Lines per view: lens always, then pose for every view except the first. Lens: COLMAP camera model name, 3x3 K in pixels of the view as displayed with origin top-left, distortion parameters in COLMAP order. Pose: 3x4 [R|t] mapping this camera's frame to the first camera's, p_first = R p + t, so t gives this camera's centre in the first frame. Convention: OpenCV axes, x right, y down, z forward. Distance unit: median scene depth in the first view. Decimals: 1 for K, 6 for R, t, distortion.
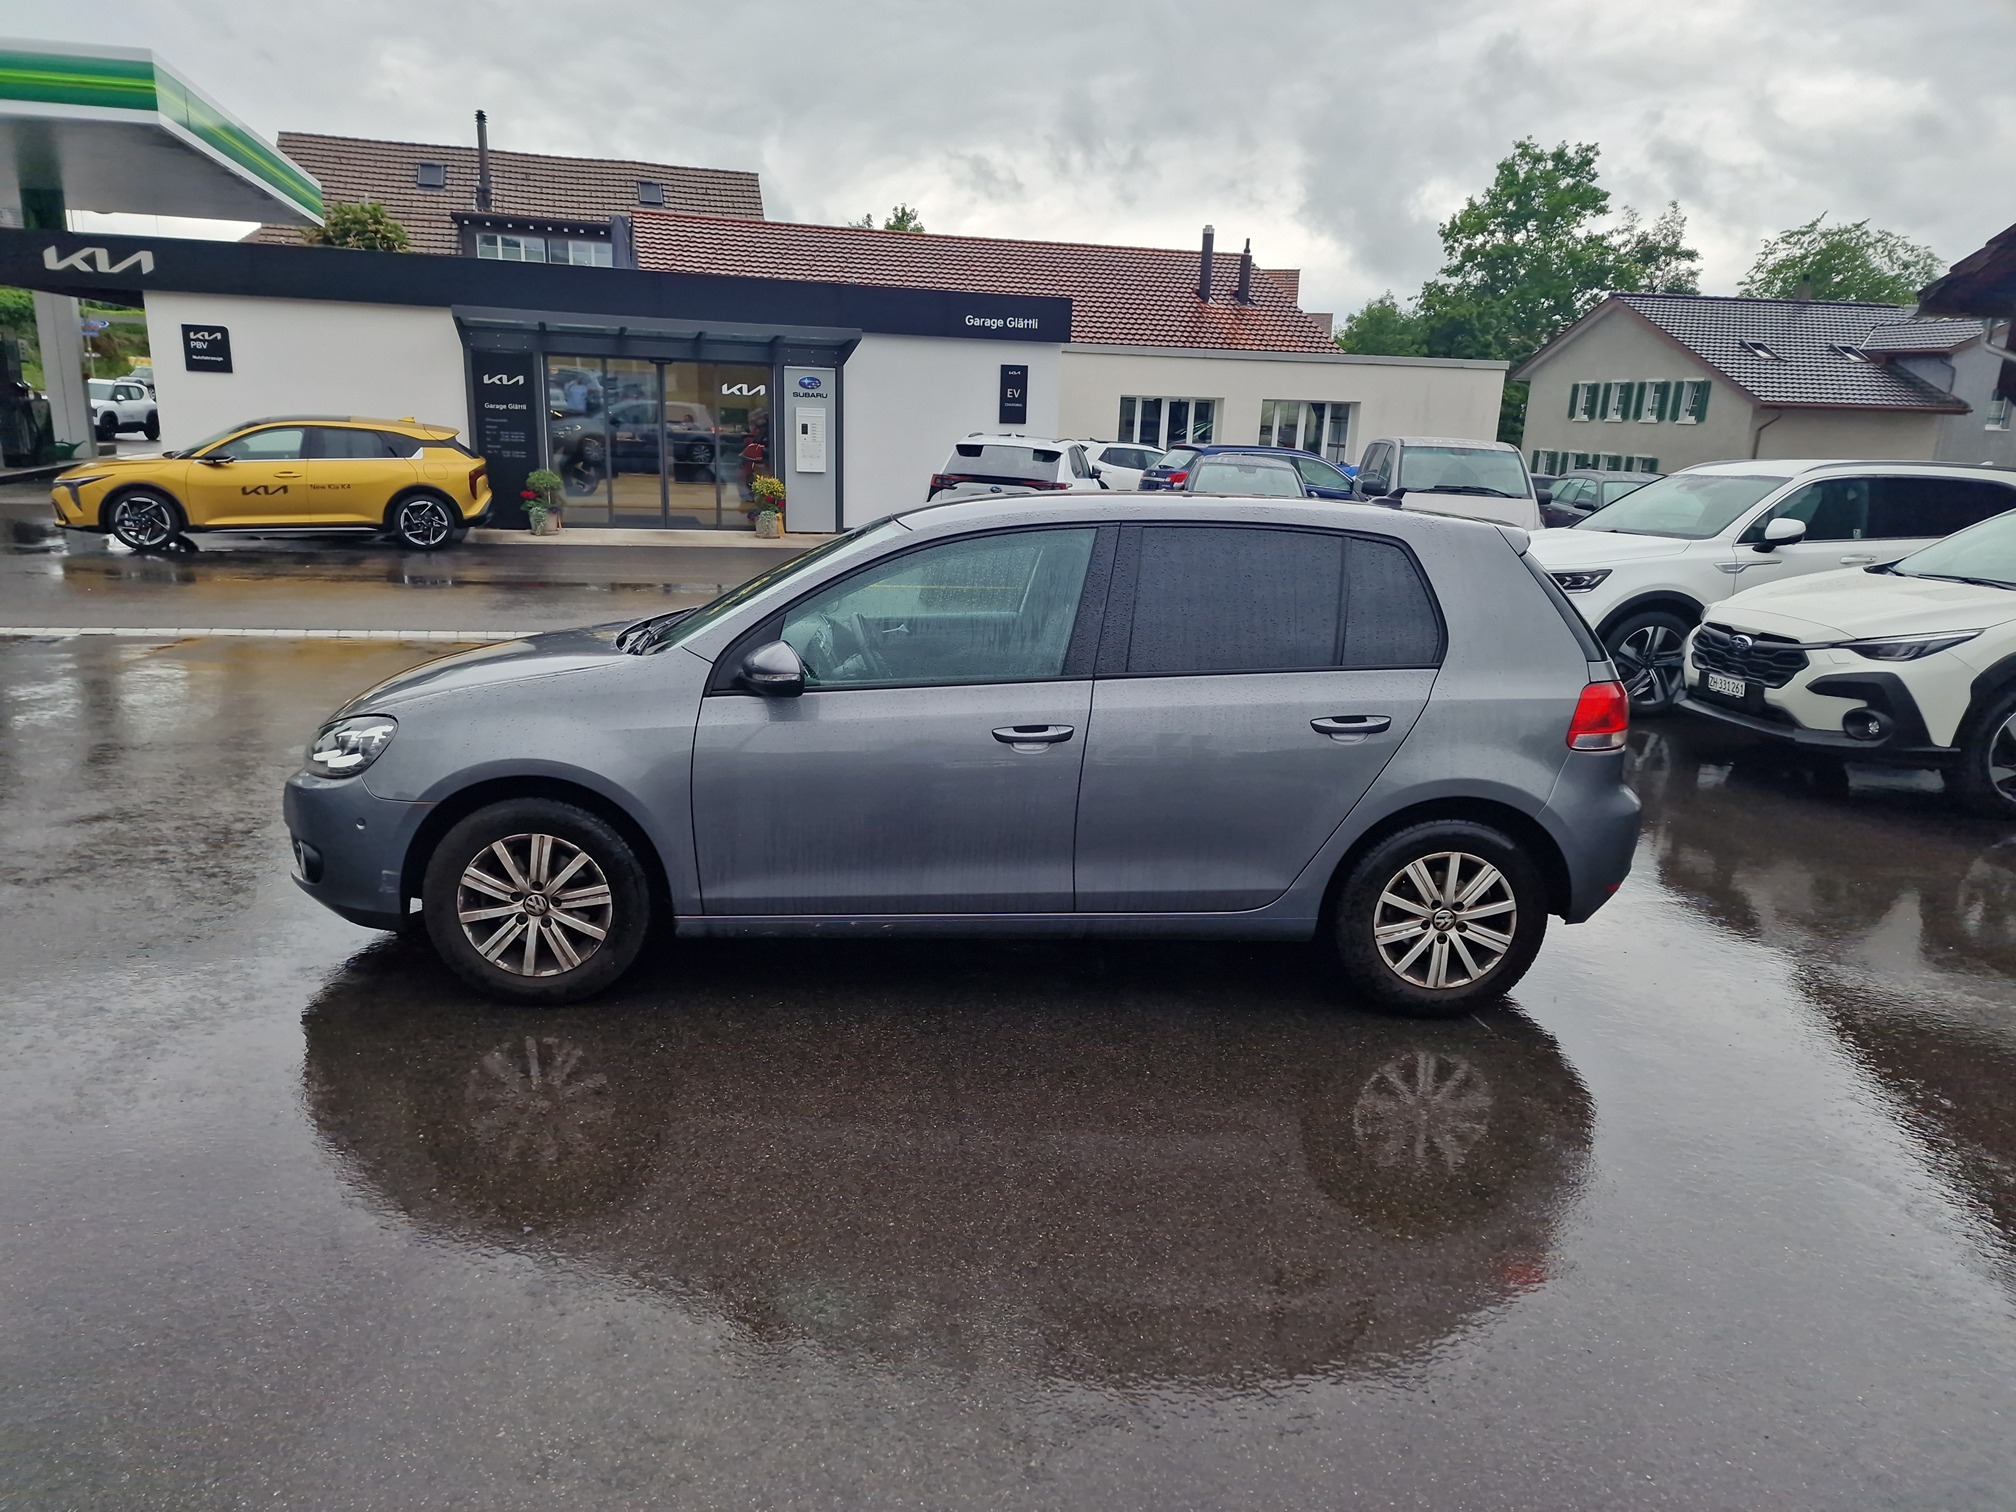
lens RADIAL K [[1344.6, 0, 1009.4], [0, 1344.6, 773.5], [0, 0, 1]] dist [0.067232, -0.058545]
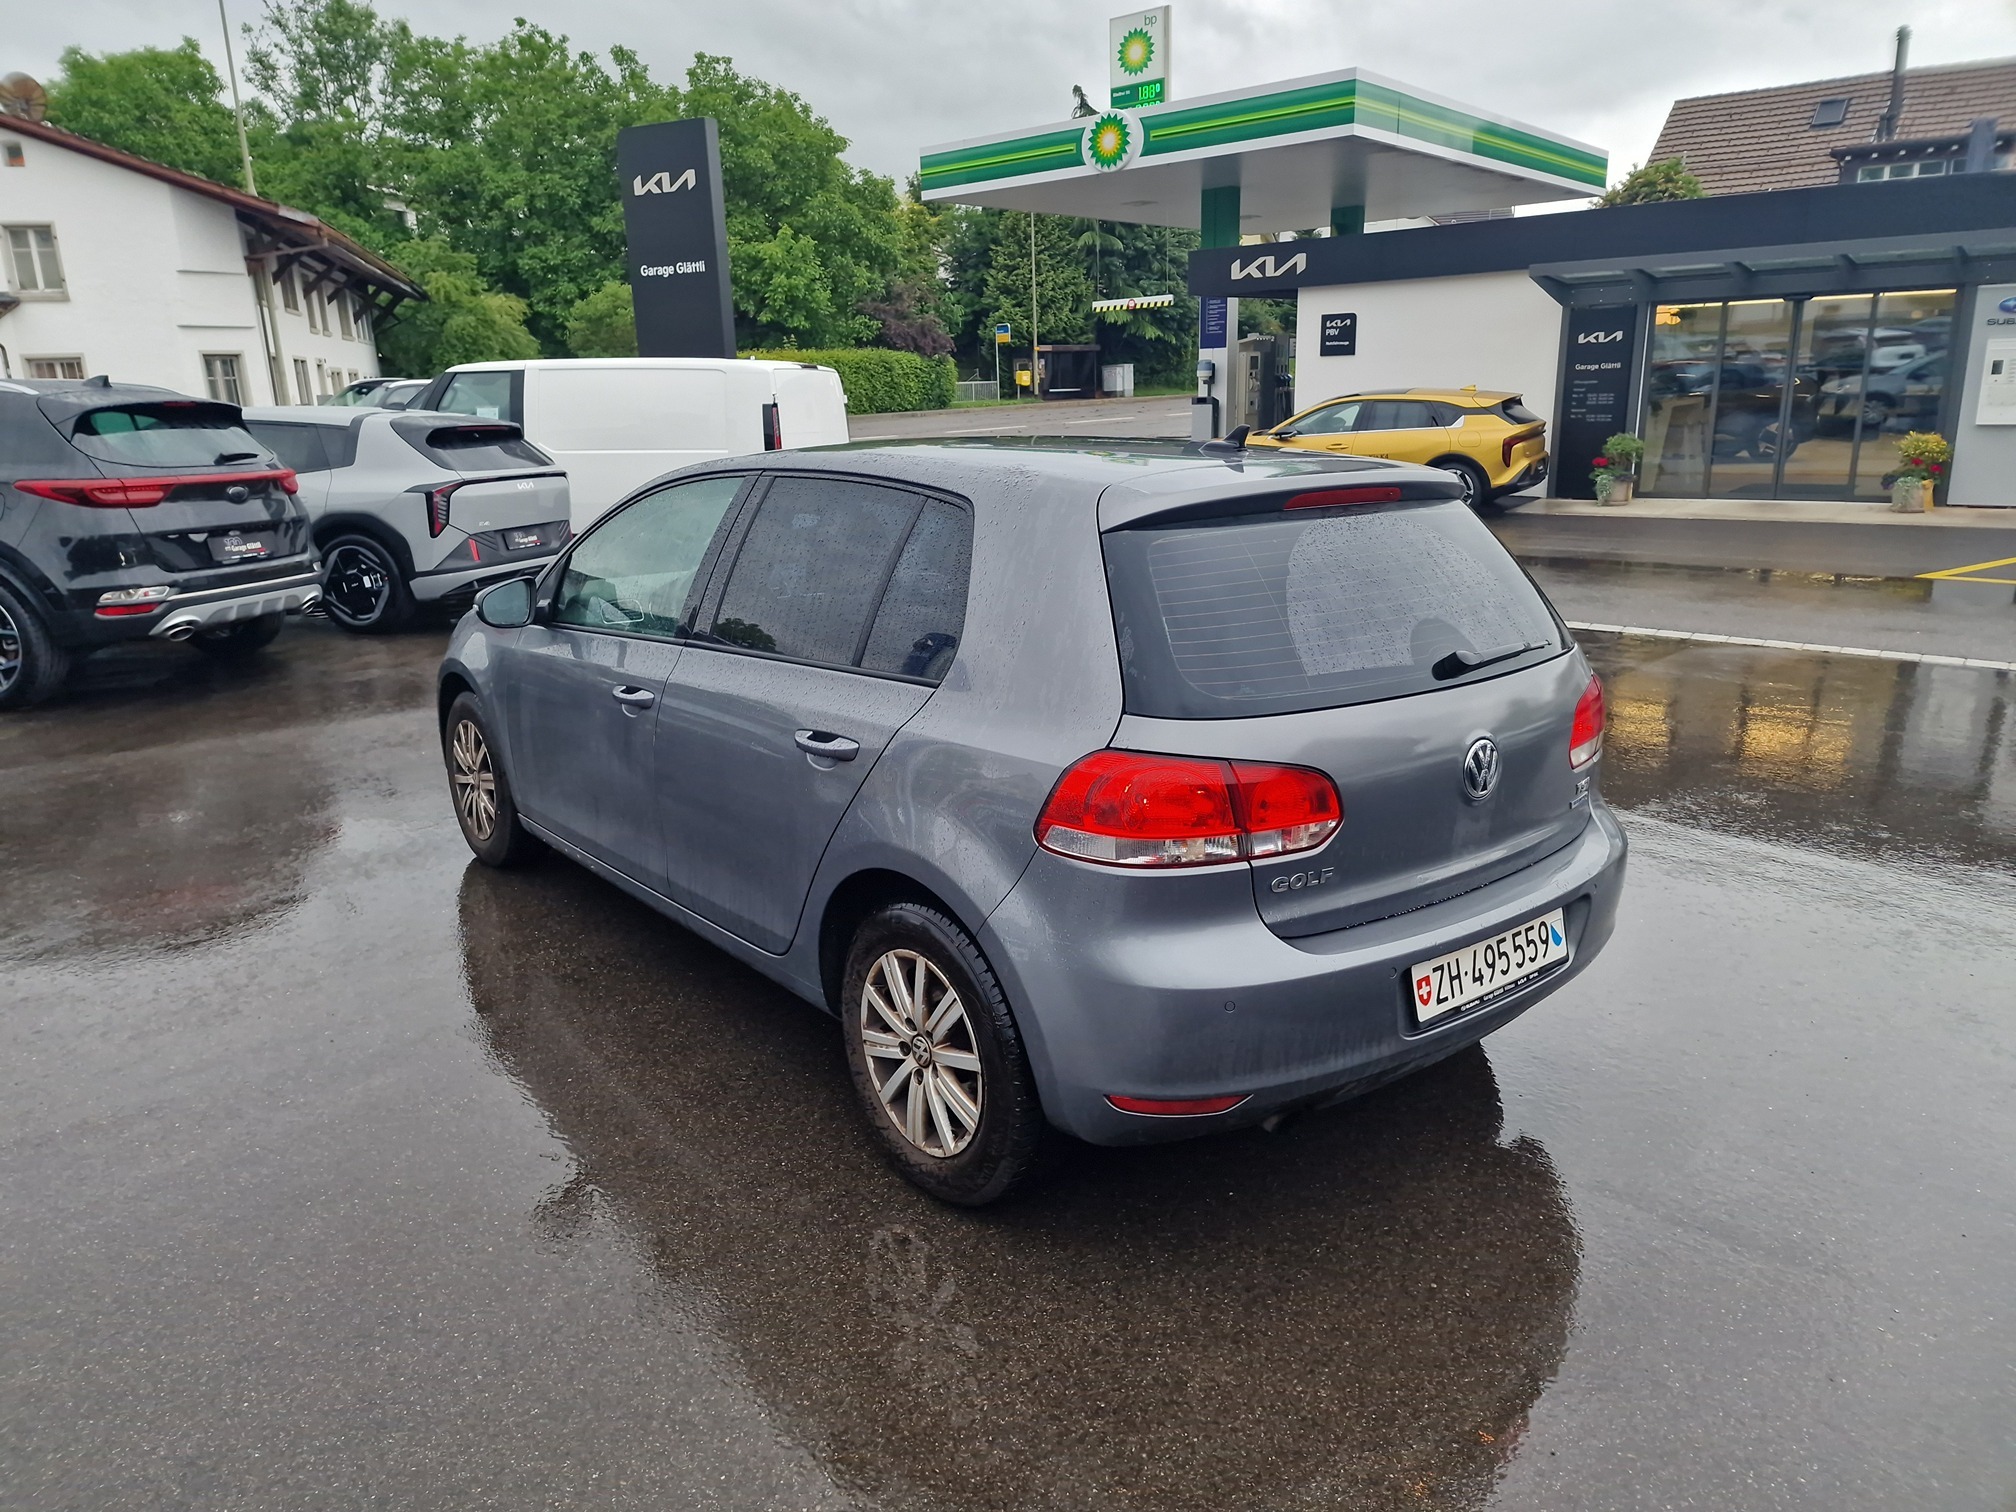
lens RADIAL K [[1344.6, 0, 971.8], [0, 1344.6, 757.4], [0, 0, 1]] dist [0.067232, -0.058545]
pose [[0.561244, 0.170469, -0.809904, 0.191008], [-0.165045, 0.981957, 0.092311, -0.023567], [0.811027, 0.081862, 0.579253, 0.137508]]
